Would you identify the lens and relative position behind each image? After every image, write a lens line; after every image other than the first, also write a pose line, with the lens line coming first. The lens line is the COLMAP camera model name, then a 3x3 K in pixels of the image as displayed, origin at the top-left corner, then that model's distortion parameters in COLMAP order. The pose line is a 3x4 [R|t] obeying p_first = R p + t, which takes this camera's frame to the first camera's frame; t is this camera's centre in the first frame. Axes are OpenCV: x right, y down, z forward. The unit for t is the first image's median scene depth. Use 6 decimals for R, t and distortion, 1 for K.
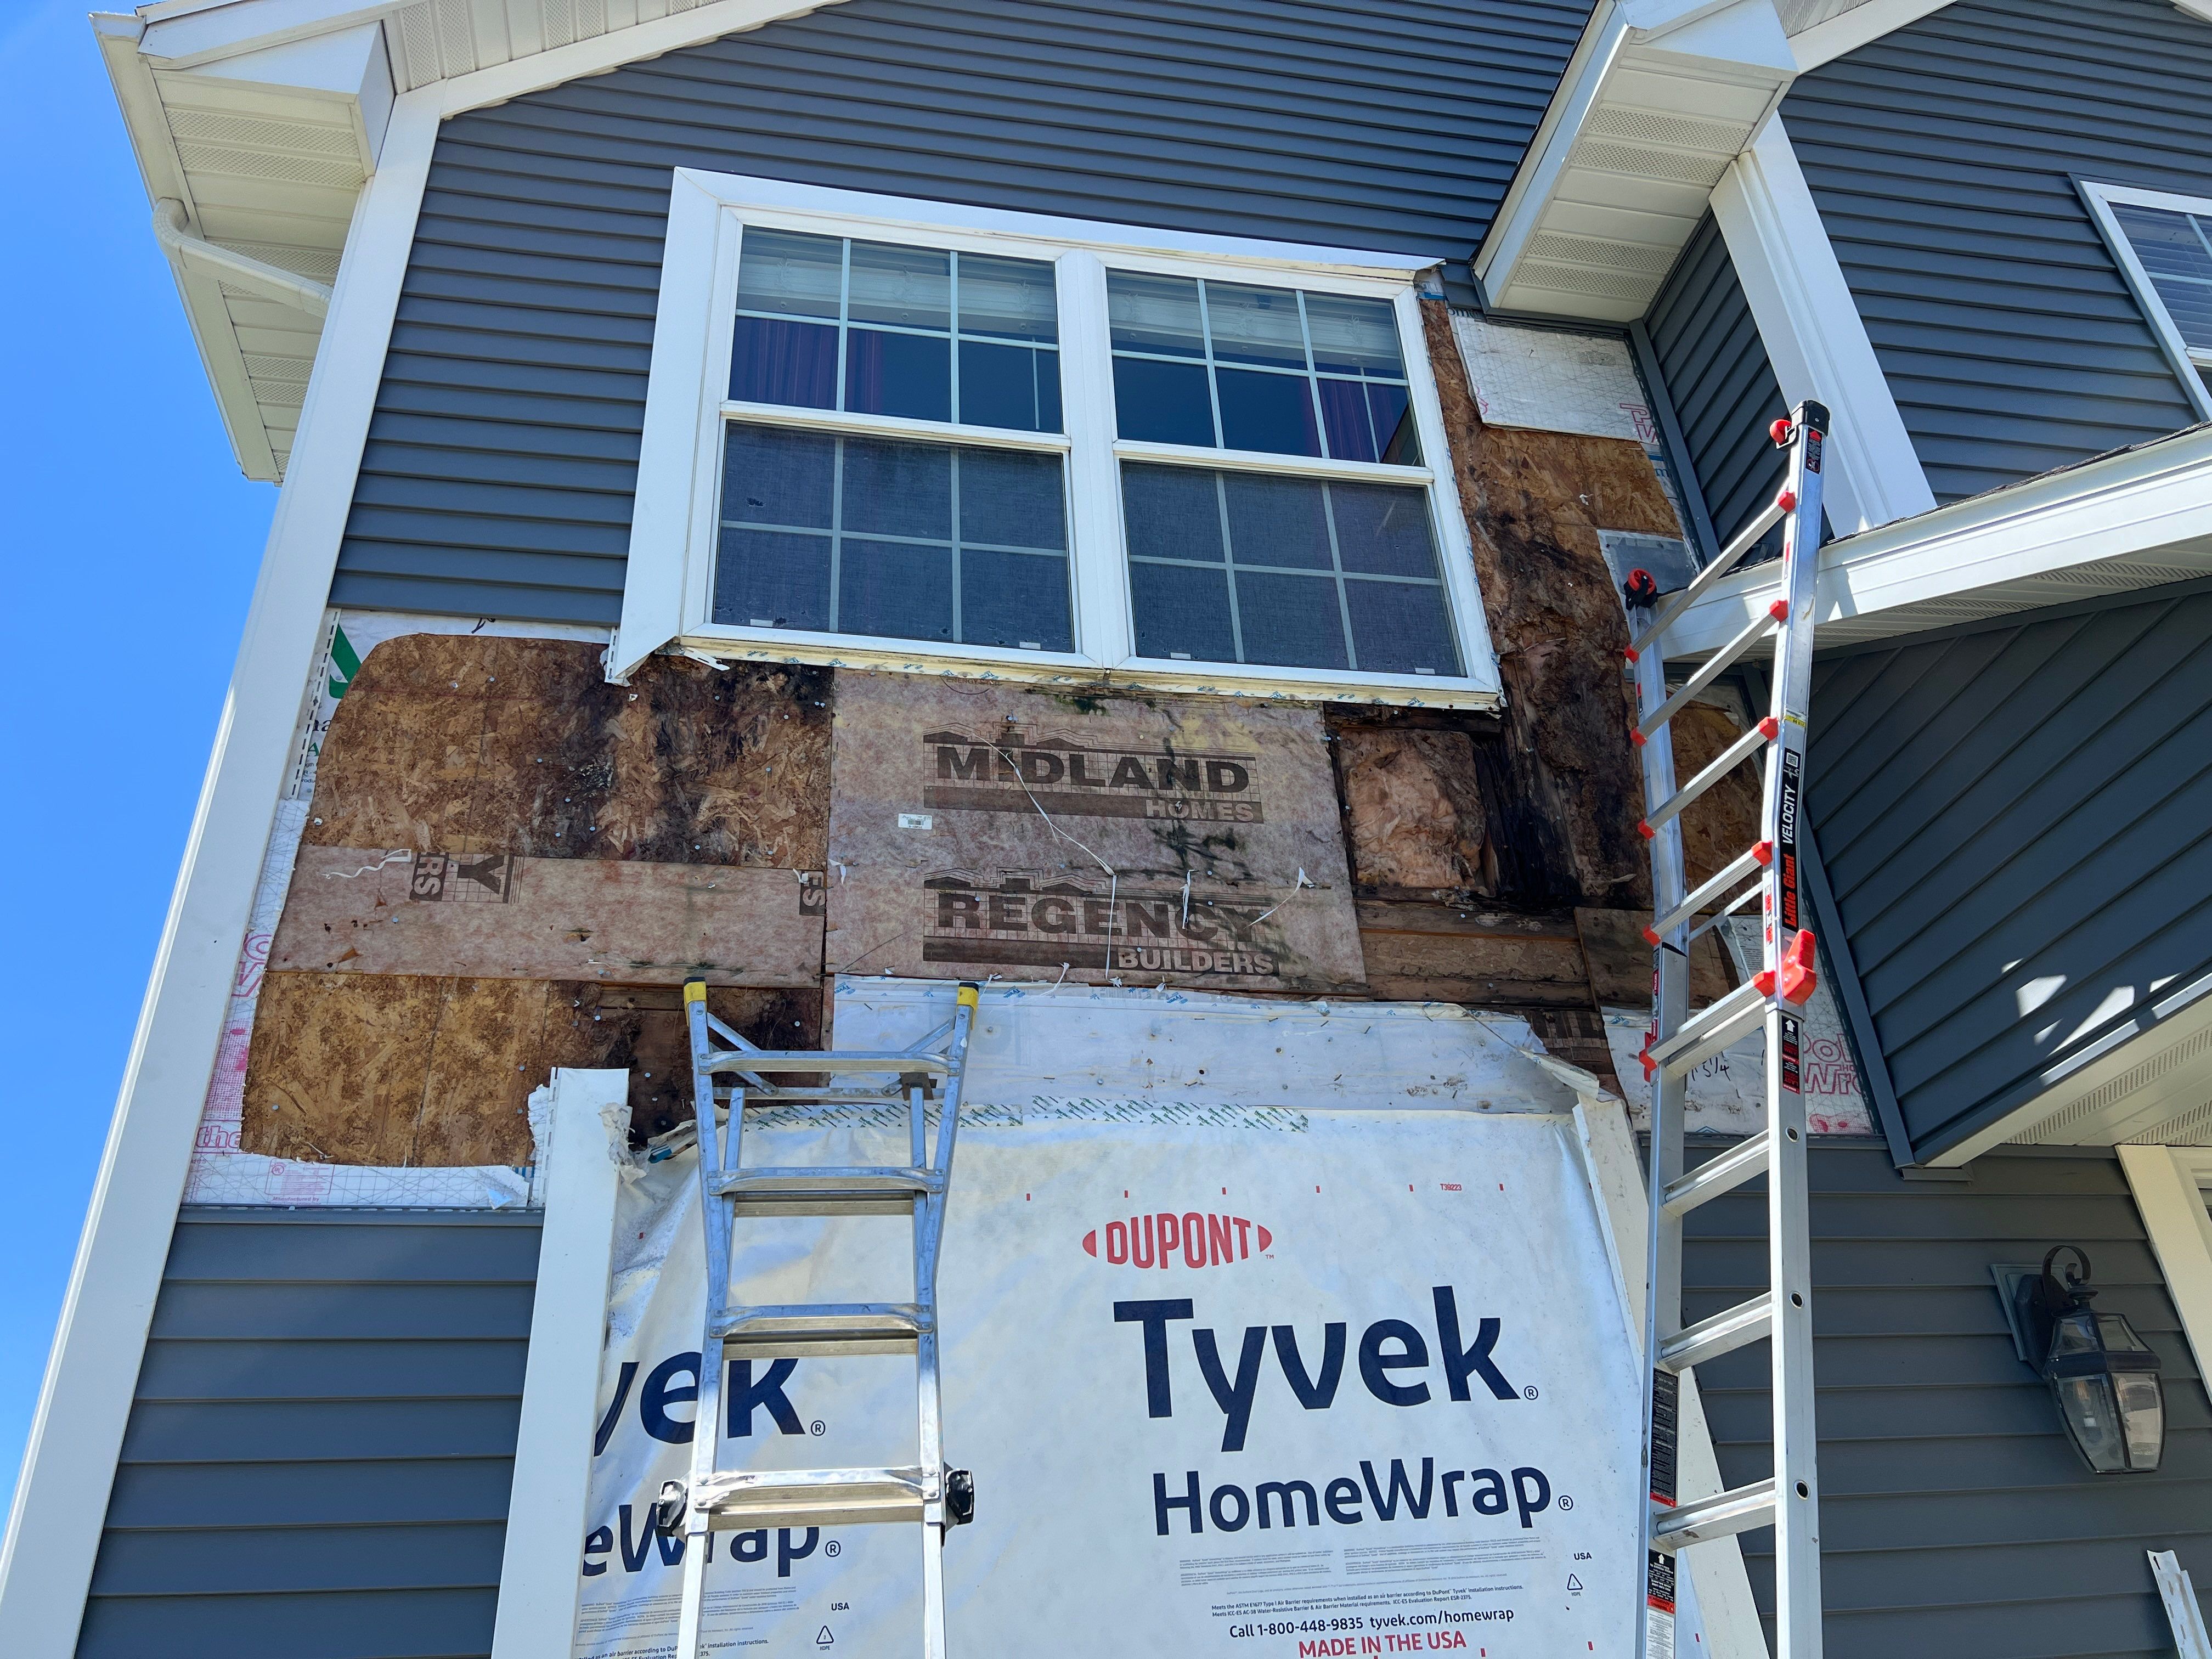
lens RADIAL K [[1661.8, 0, 1097.8], [0, 1661.8, 835.2], [0, 0, 1]] dist [0.056980, -0.063084]
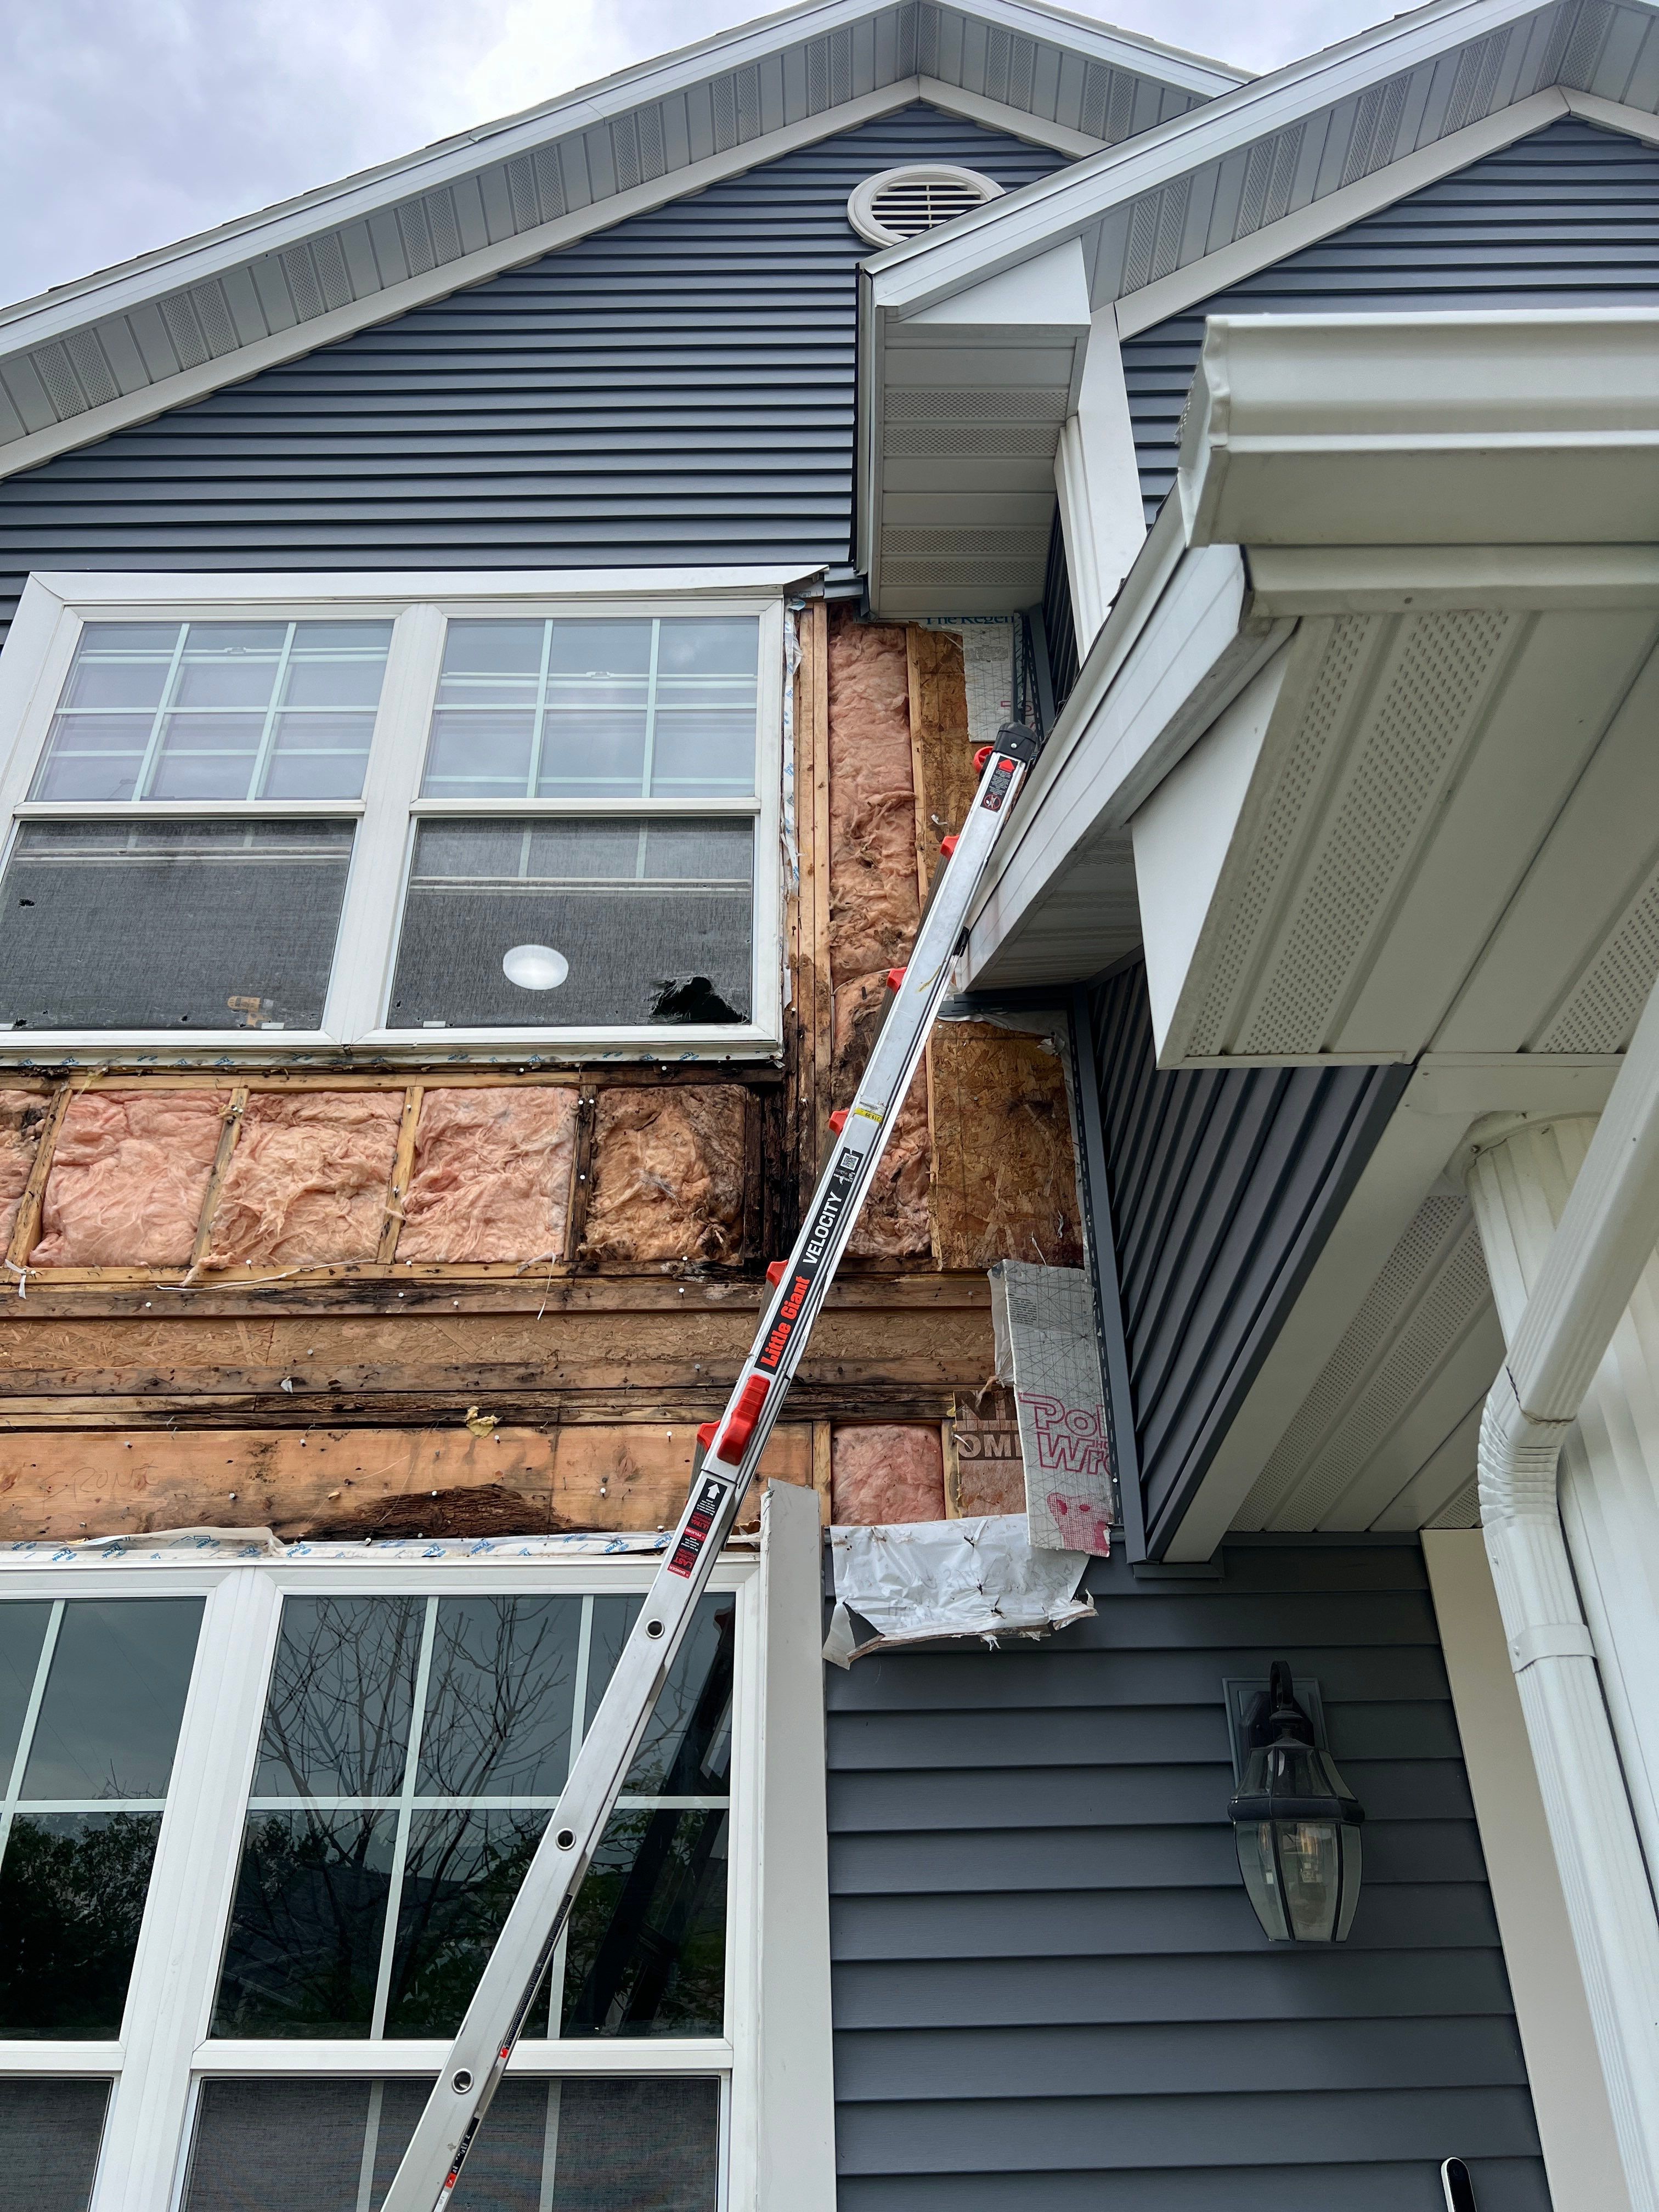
lens RADIAL K [[1662.0, 0, 831.3], [0, 1662.0, 1099.1], [0, 0, 1]] dist [0.063159, -0.053996]
pose [[0.980401, -0.063035, -0.186656, 0.452431], [0.061109, 0.998002, -0.016062, -0.036030], [0.187296, 0.004341, 0.982294, 0.096673]]
